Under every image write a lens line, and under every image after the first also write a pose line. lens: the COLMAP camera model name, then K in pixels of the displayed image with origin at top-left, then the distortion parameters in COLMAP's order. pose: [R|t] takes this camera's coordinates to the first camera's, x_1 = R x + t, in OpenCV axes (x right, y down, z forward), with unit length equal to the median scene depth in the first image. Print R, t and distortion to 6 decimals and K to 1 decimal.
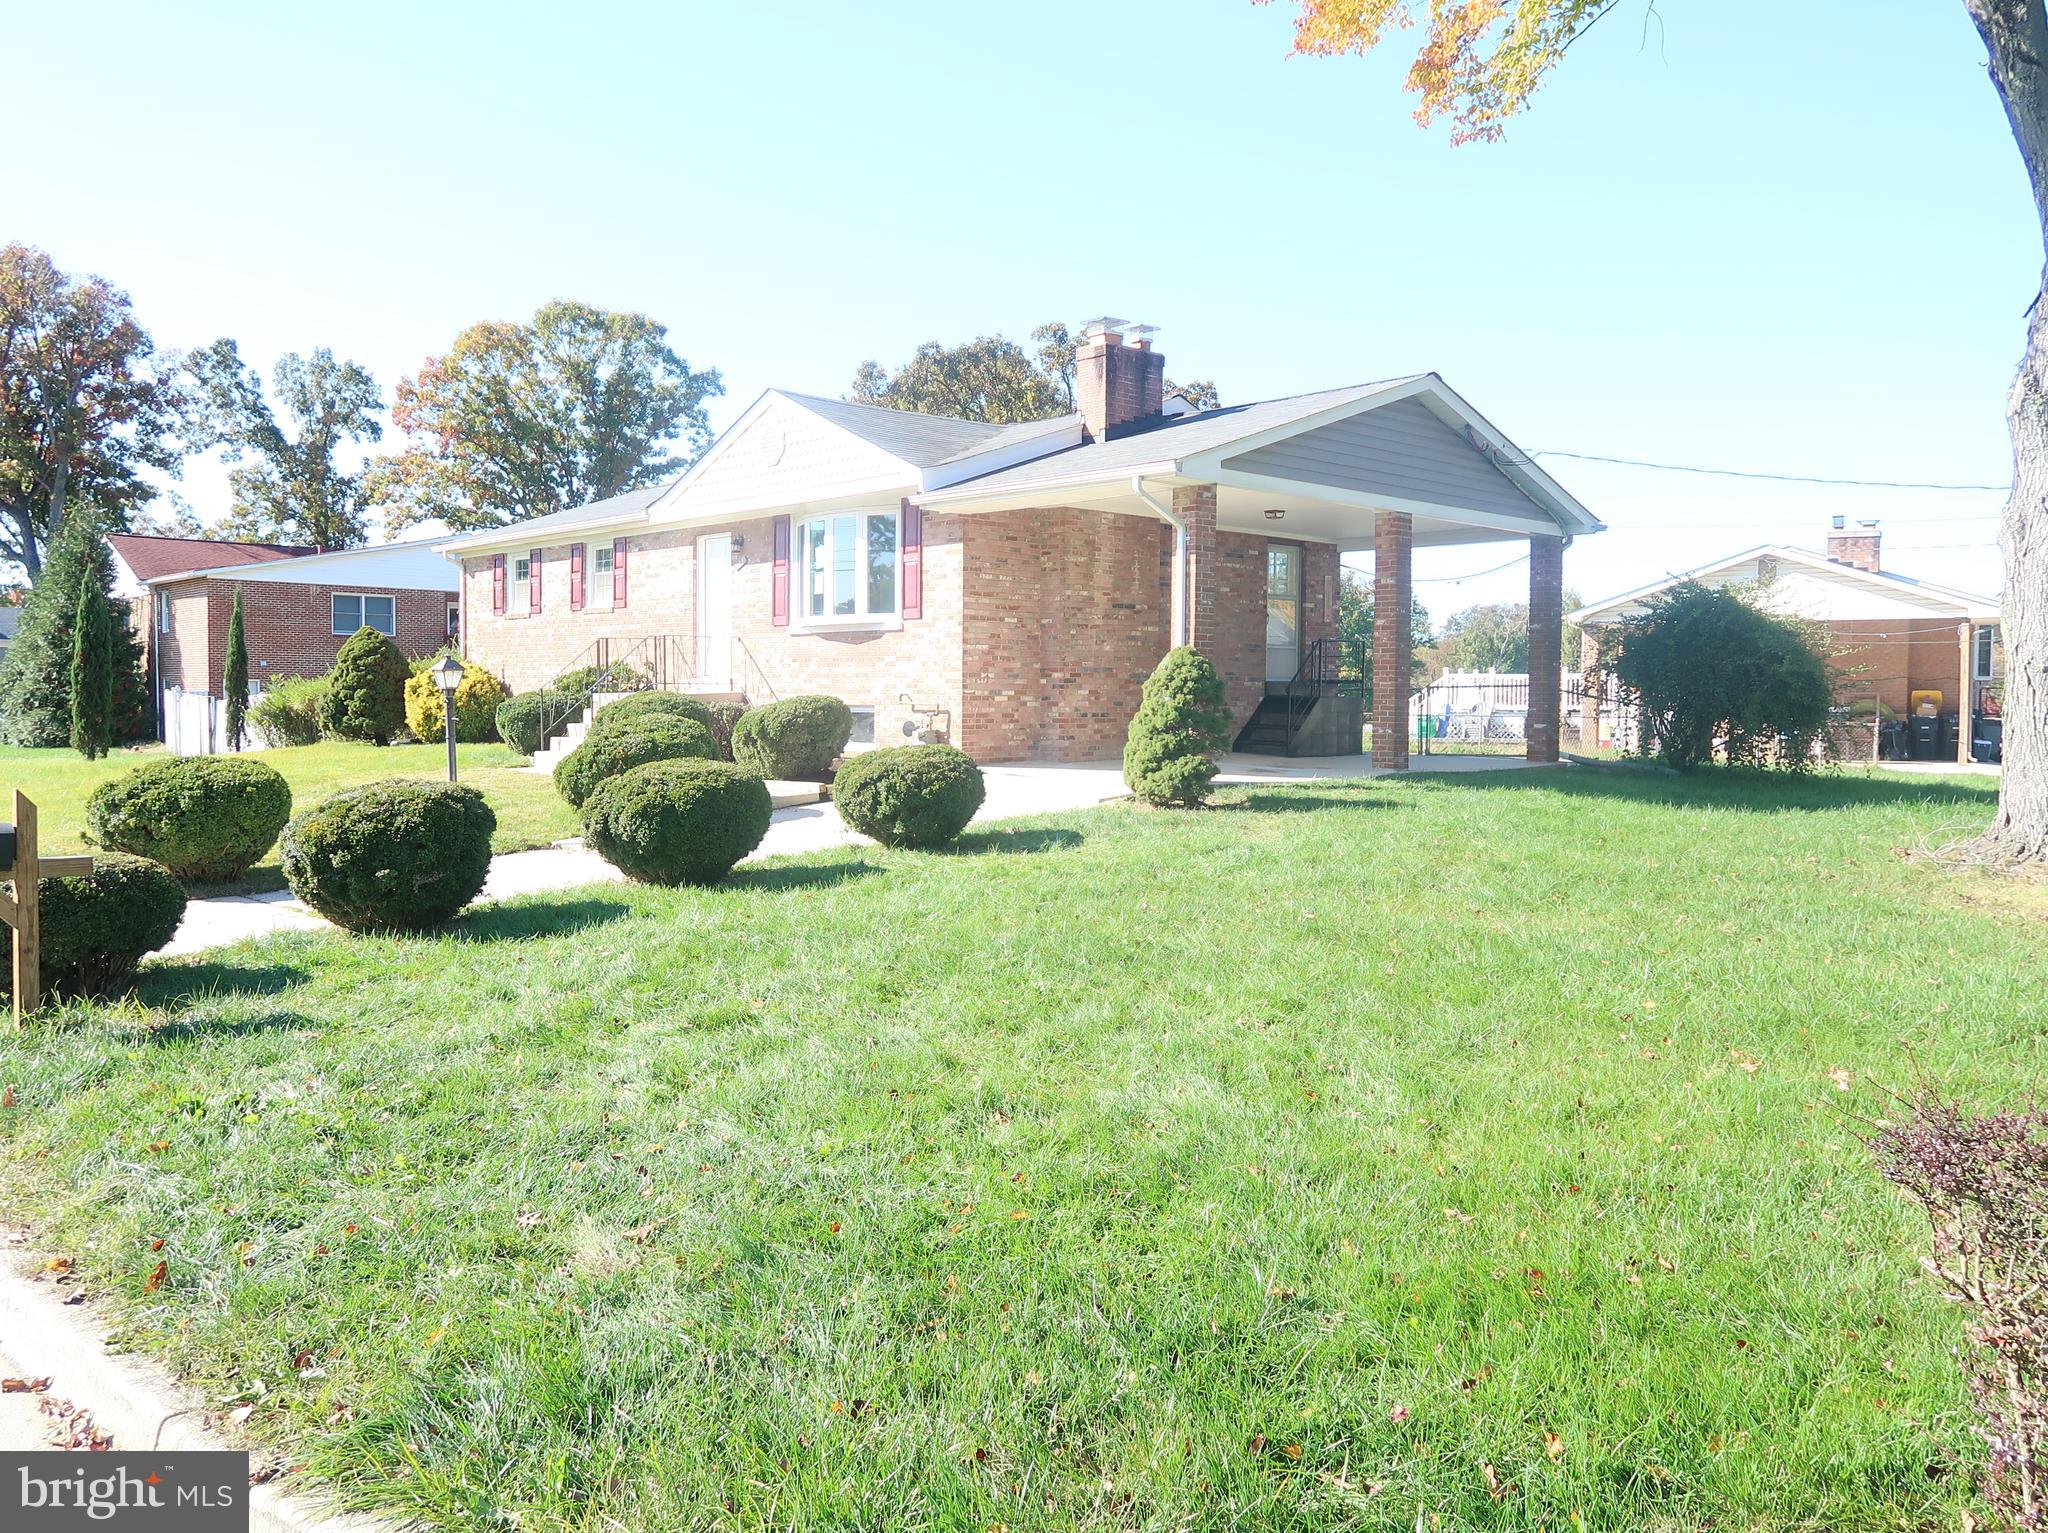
lens RADIAL K [[1597.8, 0, 1023.4], [0, 1597.8, 766.9], [0, 0, 1]] dist [-0.021664, 0.015121]
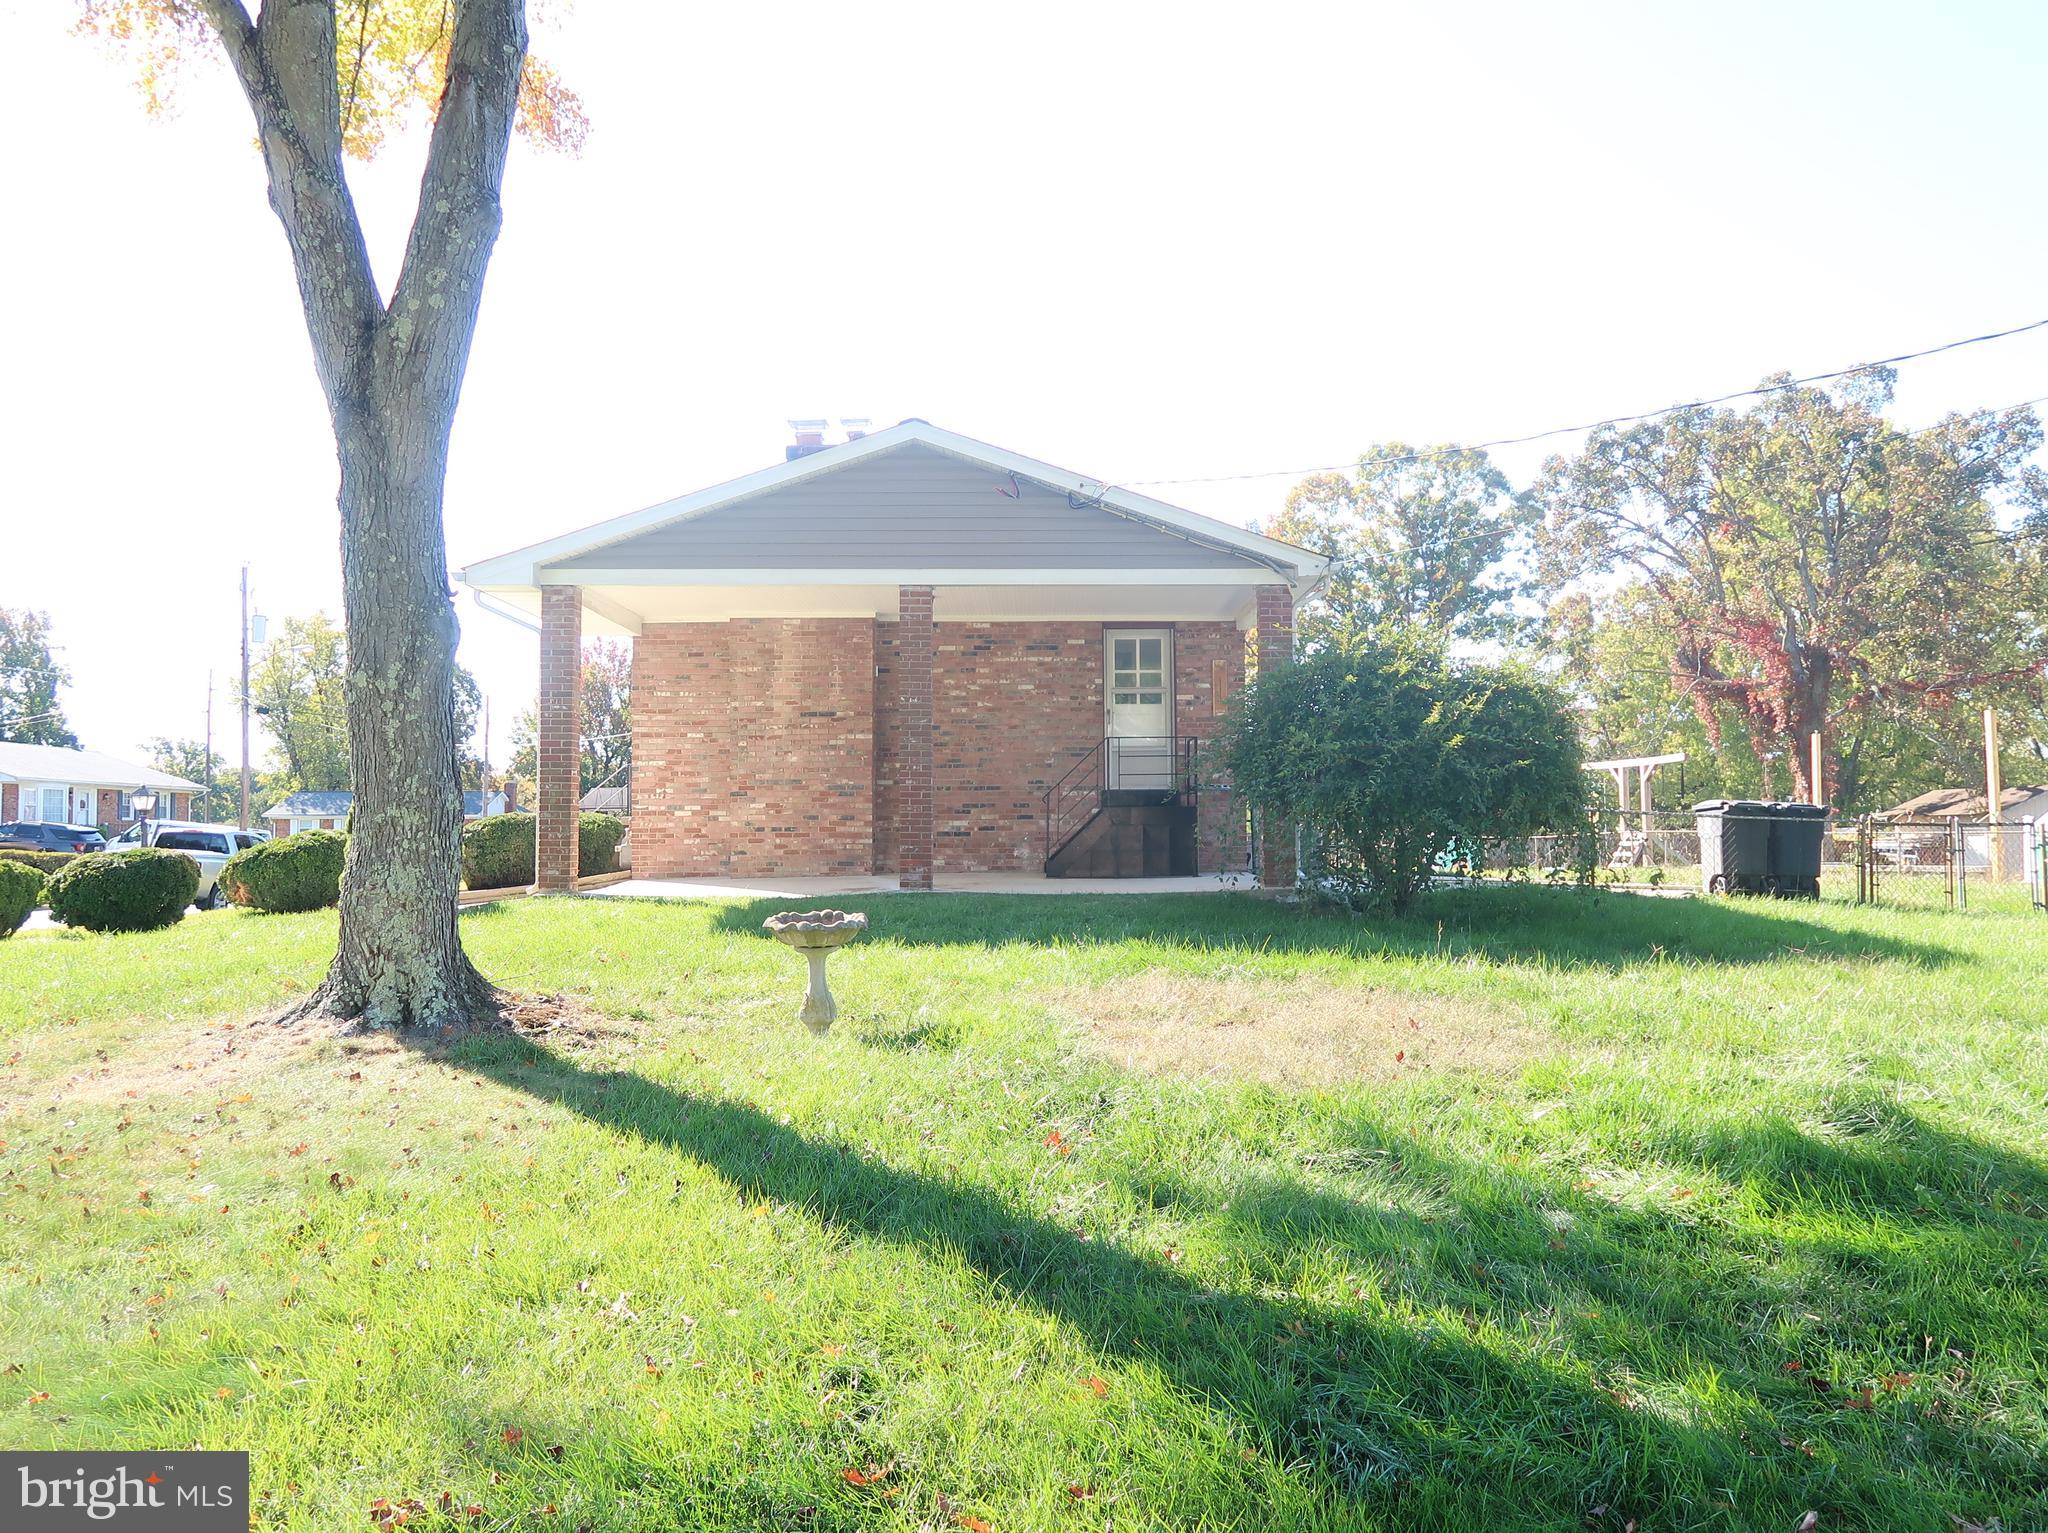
lens RADIAL K [[1597.8, 0, 1029.0], [0, 1597.8, 768.7], [0, 0, 1]] dist [-0.021664, 0.015121]
pose [[0.739054, -0.038052, -0.672571, 0.801244], [-0.020172, 0.996706, -0.078556, 0.003490], [0.673344, 0.071624, 0.735851, 0.395290]]
